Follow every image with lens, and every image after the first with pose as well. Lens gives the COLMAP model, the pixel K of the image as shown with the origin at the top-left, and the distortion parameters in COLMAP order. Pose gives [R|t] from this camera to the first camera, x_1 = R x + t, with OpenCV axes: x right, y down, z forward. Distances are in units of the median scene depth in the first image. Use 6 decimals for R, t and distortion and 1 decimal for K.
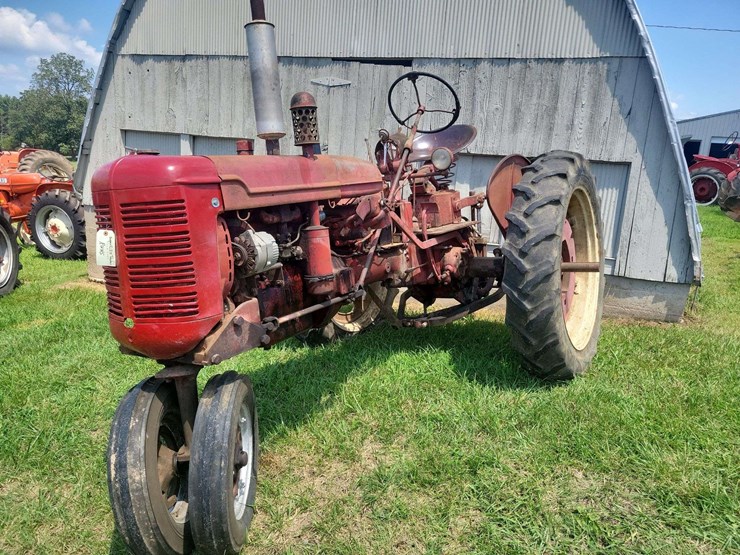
lens RADIAL K [[565.6, 0, 370.3], [0, 565.6, 273.9], [0, 0, 1]] dist [0.037862, -0.008051]
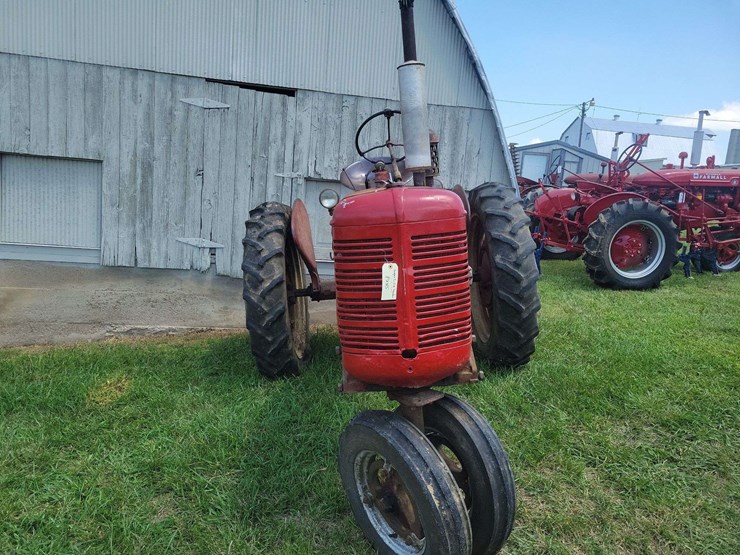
lens RADIAL K [[568.8, 0, 372.6], [0, 568.8, 281.1], [0, 0, 1]] dist [0.042666, -0.014246]
pose [[0.836916, -0.082156, 0.541130, -0.575453], [0.097866, 0.995200, -0.000265, -0.027467], [-0.538511, 0.053180, 0.840939, 0.104995]]
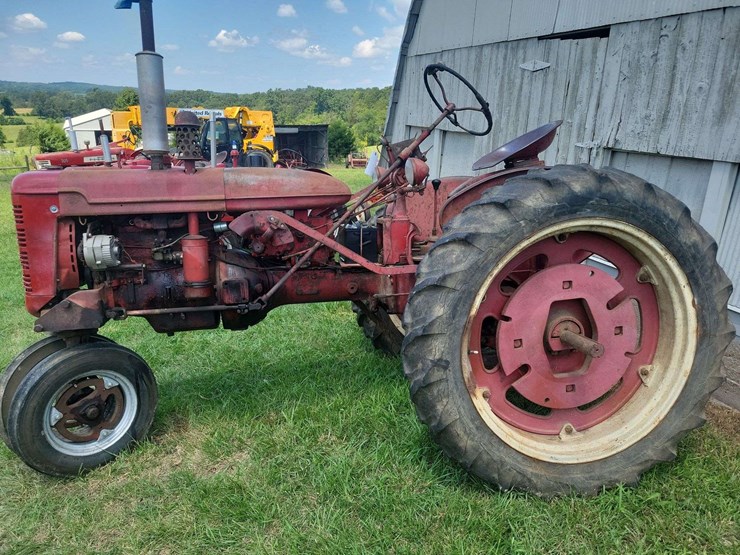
lens RADIAL K [[556.9, 0, 368.5], [0, 556.9, 286.7], [0, 0, 1]] dist [0.037274, -0.008288]
pose [[0.675307, 0.186752, -0.713502, 0.659382], [-0.142727, 0.982214, 0.121998, -0.120911], [0.723595, 0.019450, 0.689951, 0.370286]]
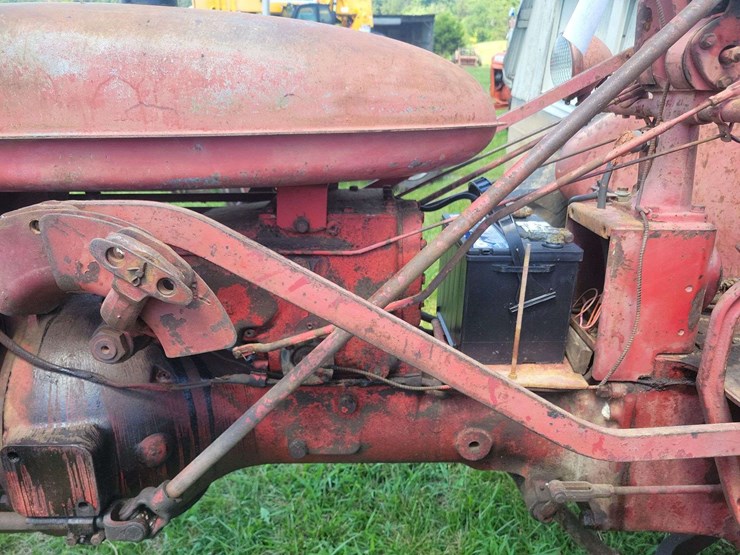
lens RADIAL K [[568.8, 0, 372.6], [0, 568.8, 281.1], [0, 0, 1]] dist [0.042666, -0.014246]
pose [[0.542481, 0.333914, -0.770854, 0.201864], [-0.169190, 0.942234, 0.289085, -0.148764], [0.822854, -0.026403, 0.567639, 0.743145]]
